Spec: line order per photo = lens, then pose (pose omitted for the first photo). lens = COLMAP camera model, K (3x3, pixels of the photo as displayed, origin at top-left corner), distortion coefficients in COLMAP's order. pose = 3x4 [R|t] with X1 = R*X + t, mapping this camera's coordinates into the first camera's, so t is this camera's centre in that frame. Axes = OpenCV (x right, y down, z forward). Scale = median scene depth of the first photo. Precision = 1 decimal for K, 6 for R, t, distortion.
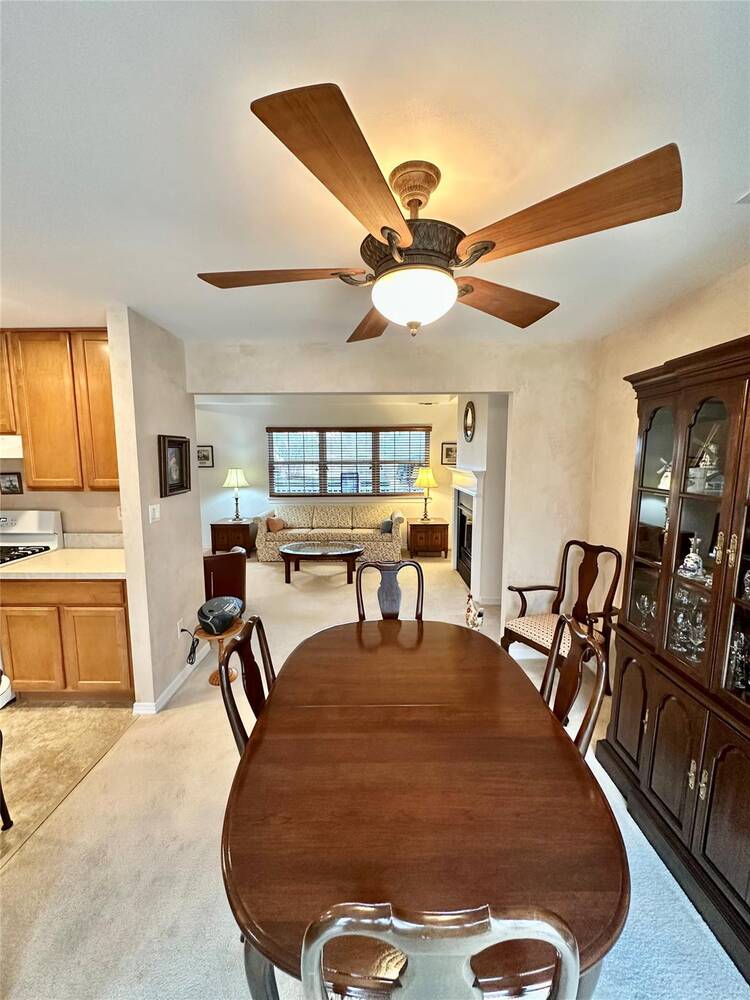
lens RADIAL K [[398.3, 0, 376.2], [0, 398.3, 500.0], [0, 0, 1]] dist [-0.000725, -0.000098]
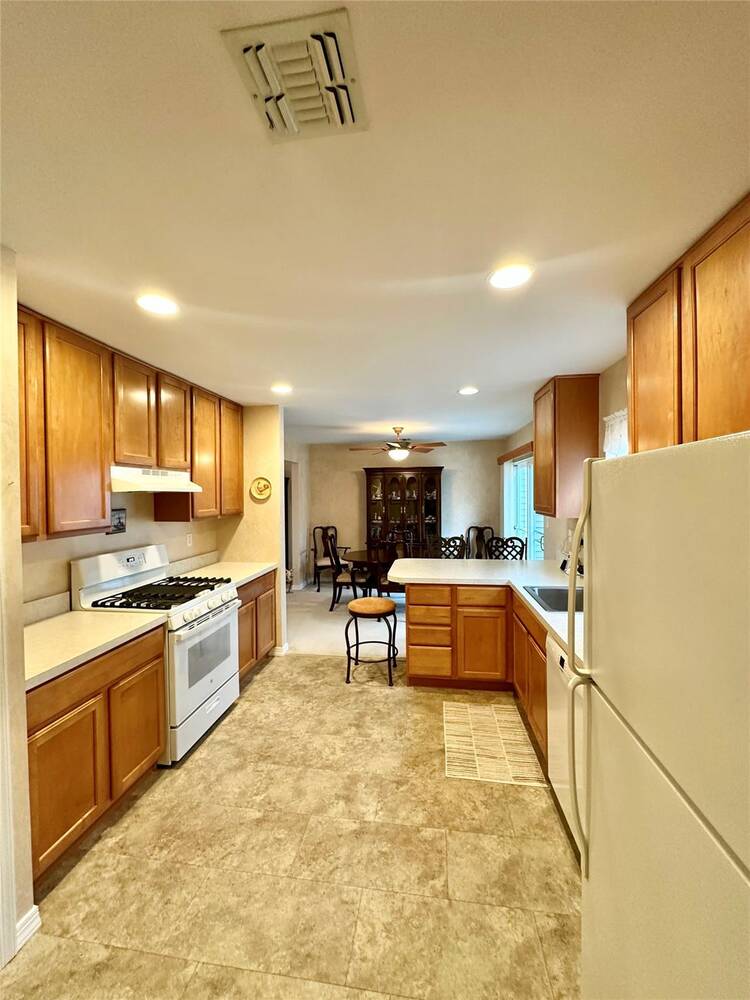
lens RADIAL K [[398.3, 0, 376.2], [0, 398.3, 500.0], [0, 0, 1]] dist [-0.000725, -0.000098]
pose [[0.127827, -0.017600, 0.991640, -1.743875], [0.121278, 0.992617, 0.001984, -0.019773], [-0.984354, 0.120010, 0.129018, 0.303264]]
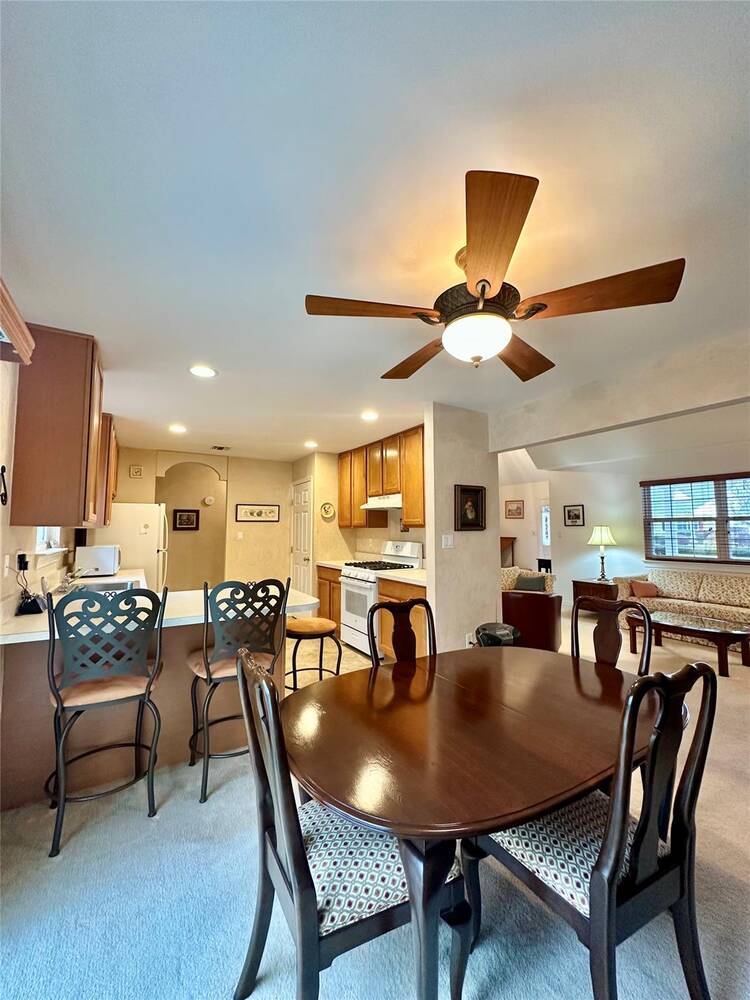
lens RADIAL K [[398.3, 0, 376.2], [0, 398.3, 500.0], [0, 0, 1]] dist [-0.000725, -0.000098]
pose [[0.525229, -0.060350, -0.848818, 0.389407], [-0.095793, 0.986948, -0.129446, 0.076320], [0.845552, 0.149300, 0.512593, 0.064805]]
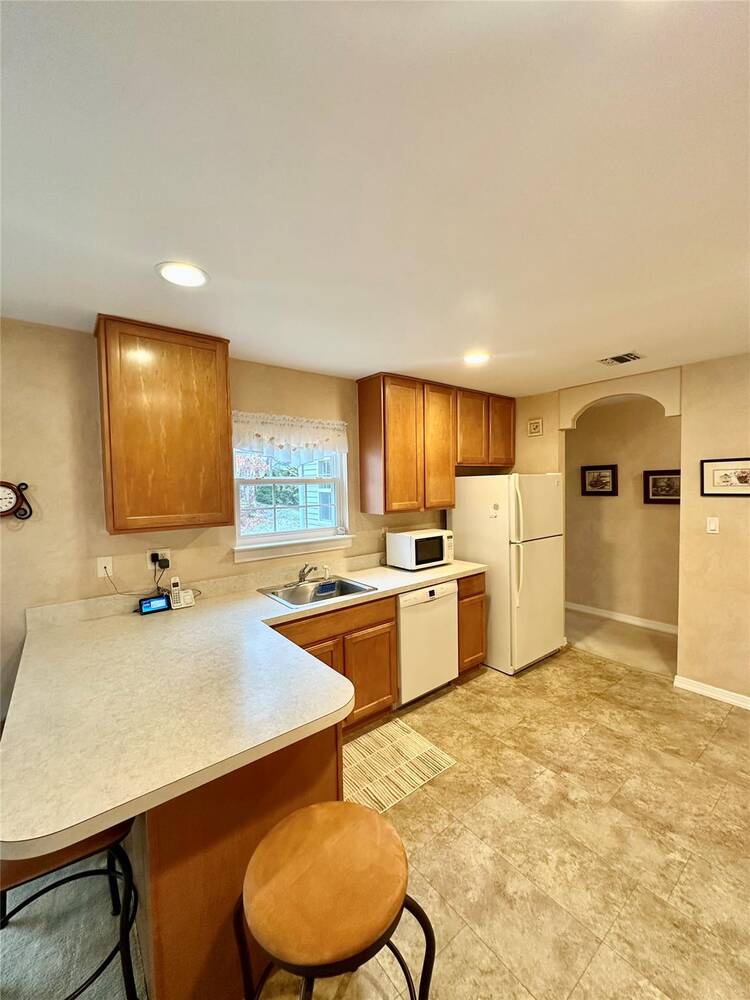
lens RADIAL K [[398.3, 0, 376.2], [0, 398.3, 500.0], [0, 0, 1]] dist [-0.000725, -0.000098]
pose [[-0.778138, 0.042496, -0.626654, -0.435535], [-0.052177, 0.989886, 0.131918, -0.082751], [0.625922, 0.135347, -0.768051, 0.751056]]
